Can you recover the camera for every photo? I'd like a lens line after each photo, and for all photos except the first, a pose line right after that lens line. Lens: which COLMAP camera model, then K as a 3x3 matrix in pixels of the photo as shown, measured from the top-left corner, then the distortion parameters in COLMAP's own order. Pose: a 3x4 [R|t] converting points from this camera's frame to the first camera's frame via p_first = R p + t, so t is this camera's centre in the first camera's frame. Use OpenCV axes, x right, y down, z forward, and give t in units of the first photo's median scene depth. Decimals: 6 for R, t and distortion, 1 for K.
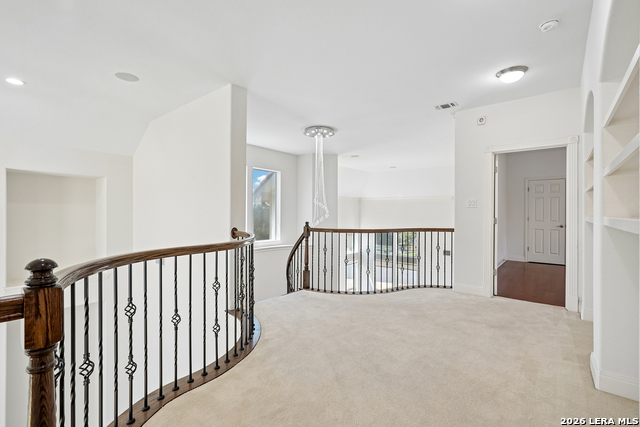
lens RADIAL K [[294.8, 0, 319.2], [0, 294.8, 214.2], [0, 0, 1]] dist [-0.006596, -0.000343]
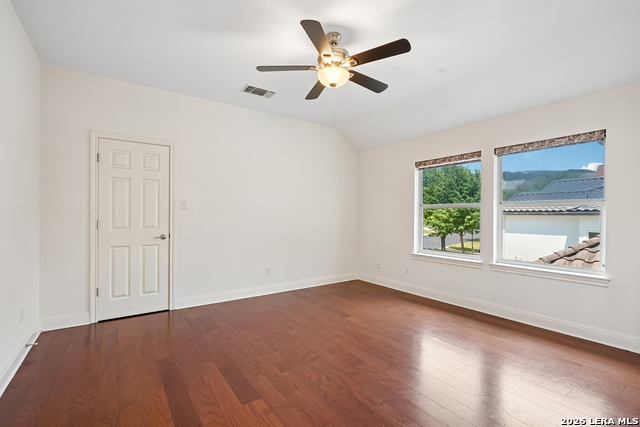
lens RADIAL K [[294.8, 0, 319.5], [0, 294.8, 215.2], [0, 0, 1]] dist [-0.006596, -0.000343]
pose [[0.290729, 0.000694, 0.956805, 0.394092], [-0.001151, 0.999999, -0.000376, 0.002482], [-0.956805, -0.000992, 0.290730, 0.563369]]
